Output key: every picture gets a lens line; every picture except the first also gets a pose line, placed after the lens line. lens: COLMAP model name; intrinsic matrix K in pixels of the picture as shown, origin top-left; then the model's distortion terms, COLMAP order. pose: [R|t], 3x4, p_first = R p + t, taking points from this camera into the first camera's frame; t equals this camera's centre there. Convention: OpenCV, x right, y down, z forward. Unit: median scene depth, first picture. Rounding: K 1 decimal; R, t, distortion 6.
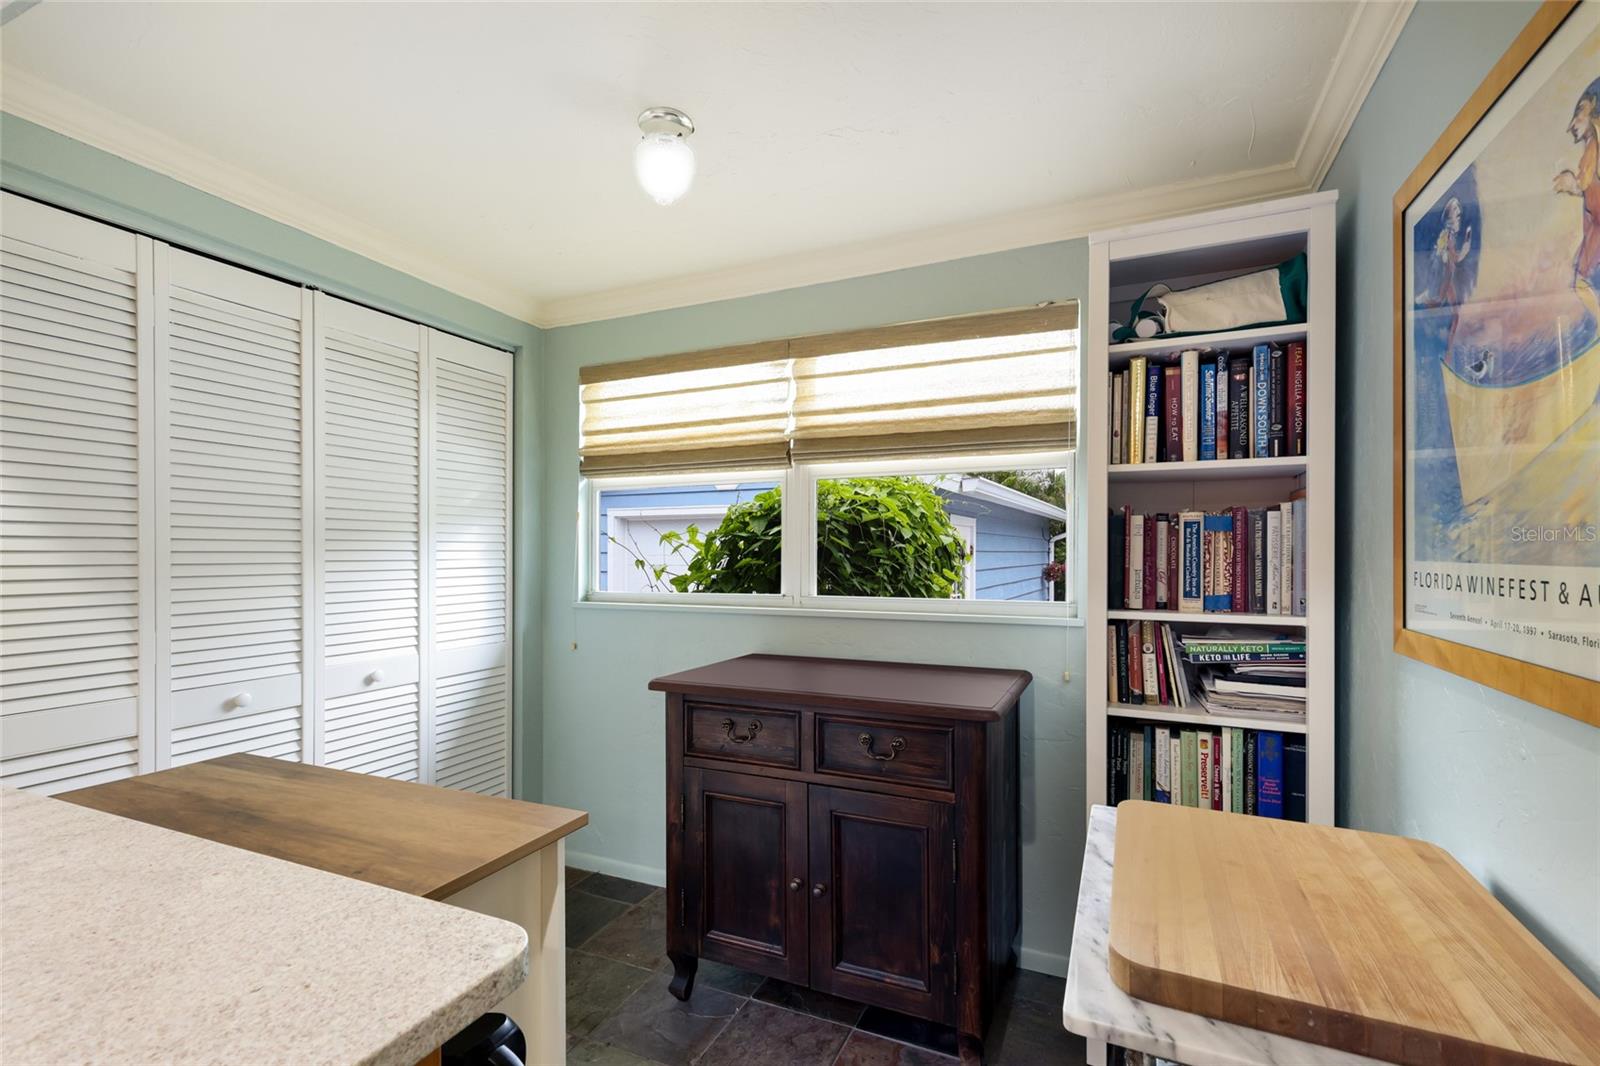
lens RADIAL K [[720.2, 0, 802.2], [0, 720.2, 548.2], [0, 0, 1]] dist [0.013695, -0.001033]
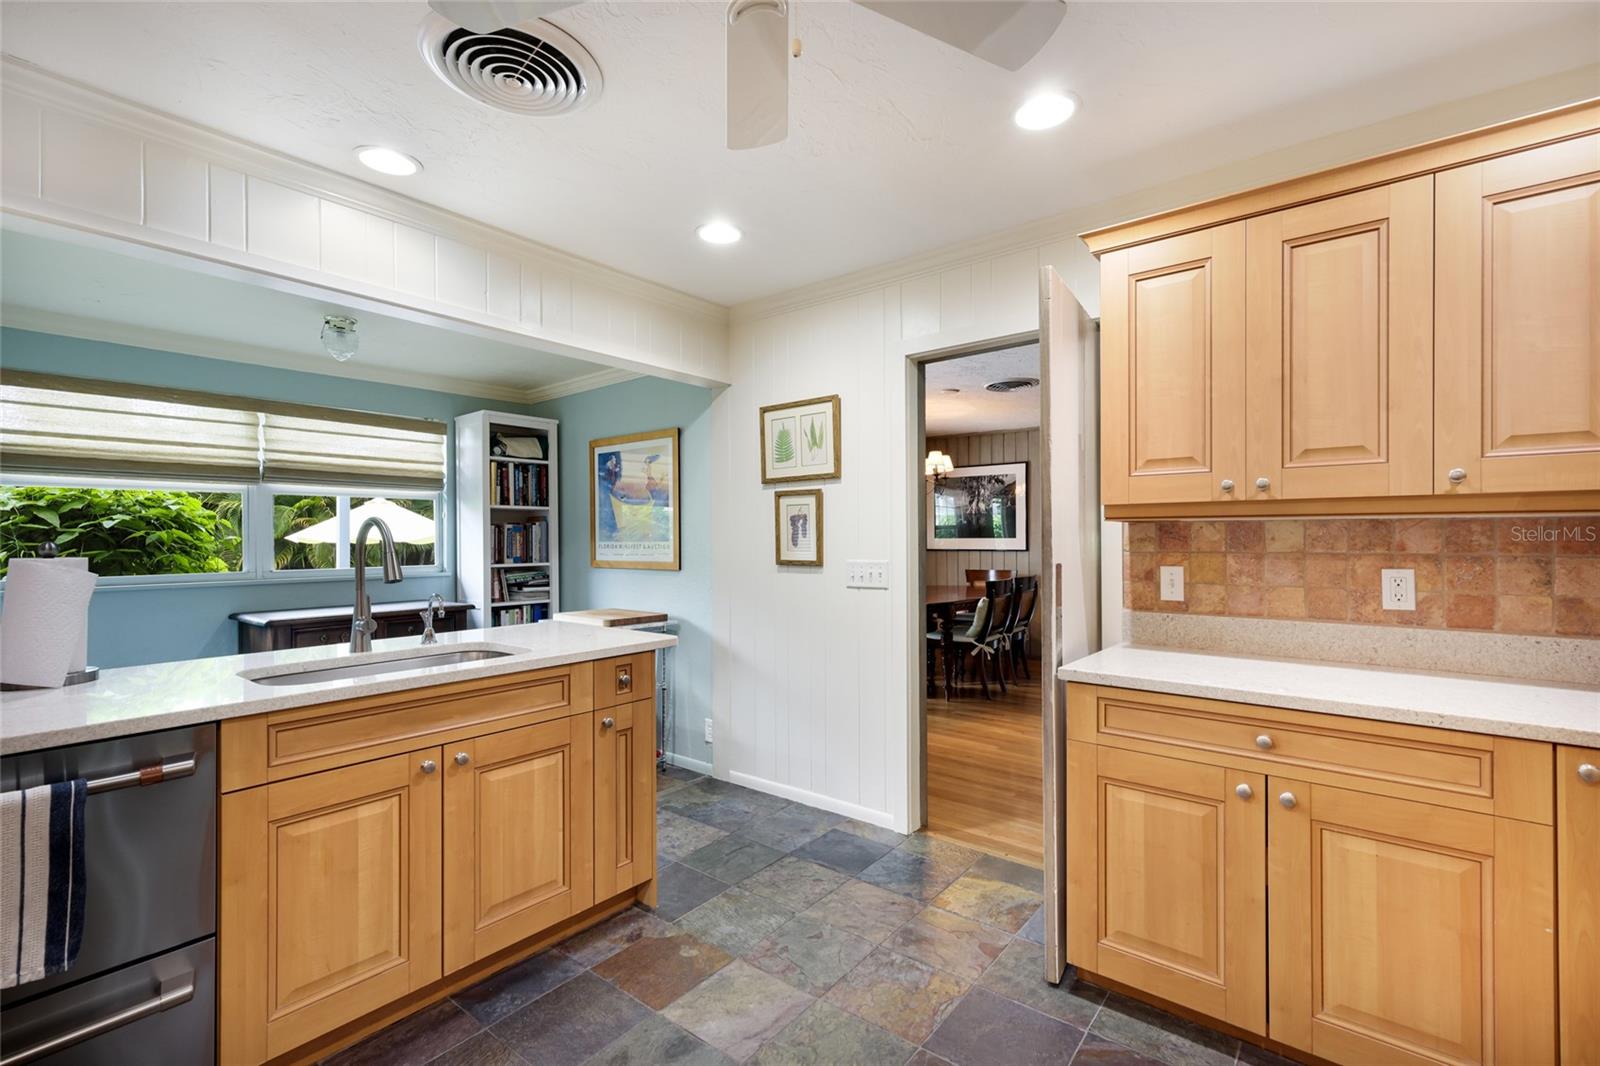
lens RADIAL K [[720.2, 0, 799.2], [0, 720.2, 539.8], [0, 0, 1]] dist [0.013695, -0.001033]
pose [[0.261676, -0.003717, 0.965149, -1.624891], [0.002500, 0.999992, 0.003173, -0.001684], [-0.965153, 0.001582, 0.261683, -0.645484]]
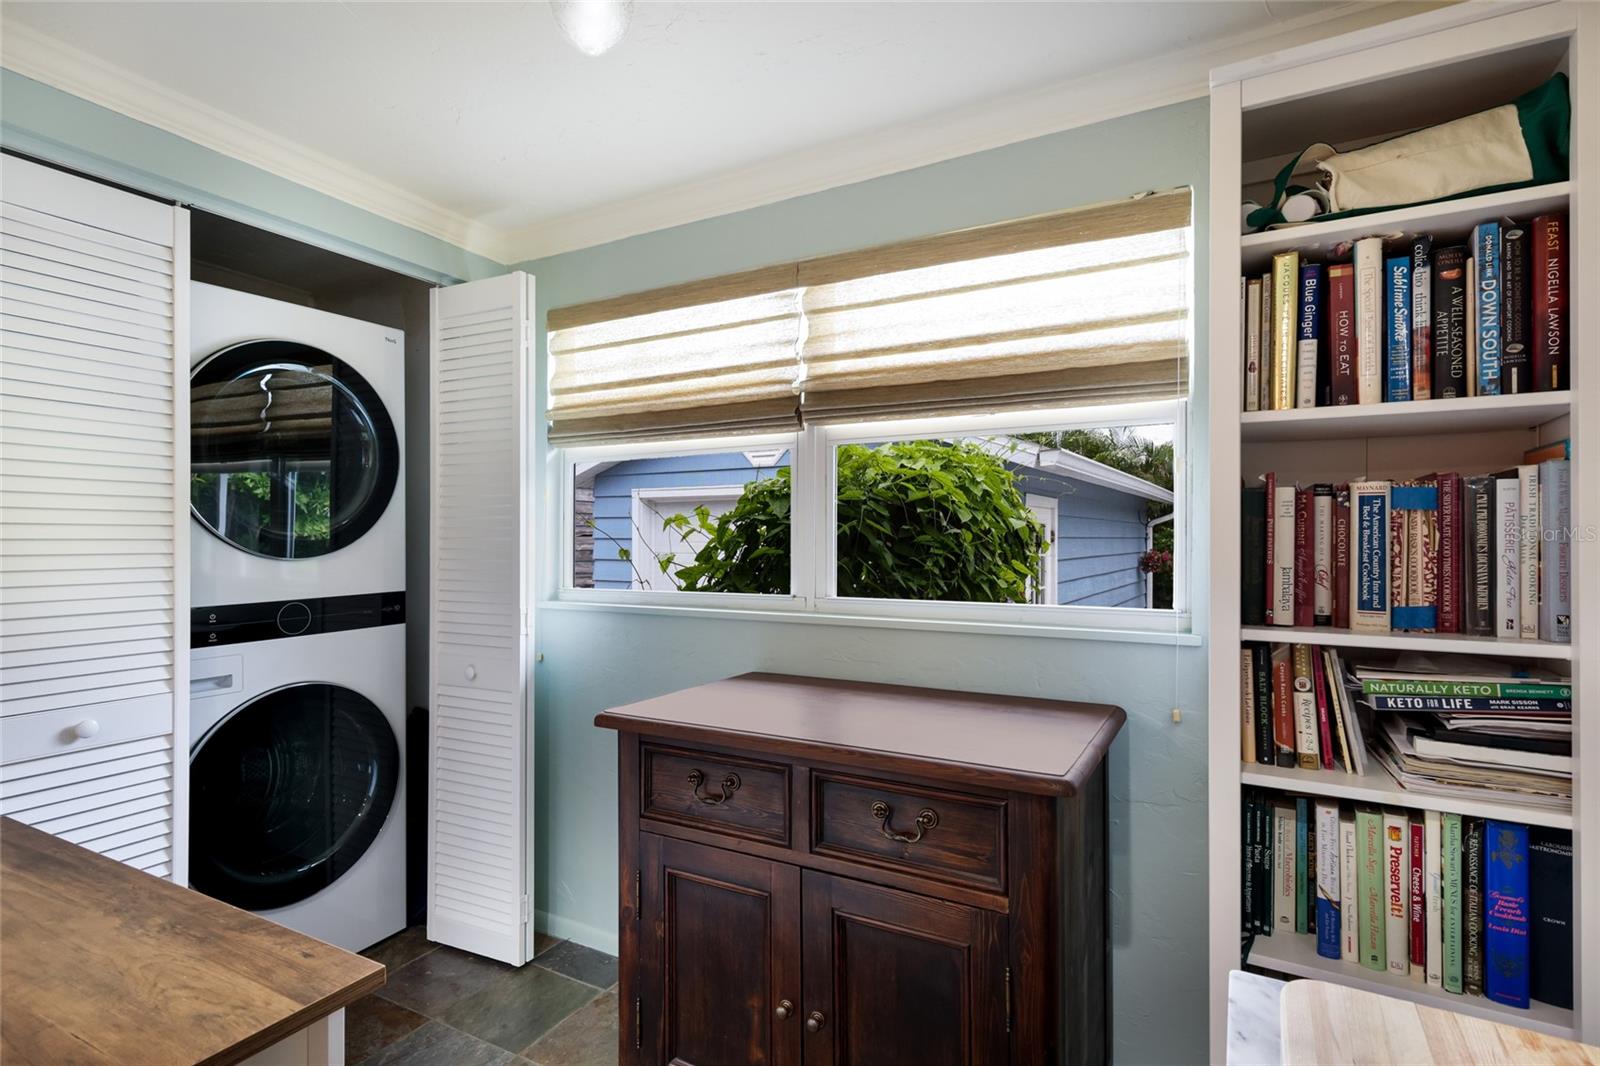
lens RADIAL K [[789.5, 0, 804.9], [0, 789.5, 528.1], [0, 0, 1]] dist [0.003037, 0.002023]
pose [[0.997024, -0.000396, -0.077095, 0.073045], [-0.000148, 0.999975, -0.007048, -0.001610], [0.077096, 0.007039, 0.996999, 0.228475]]
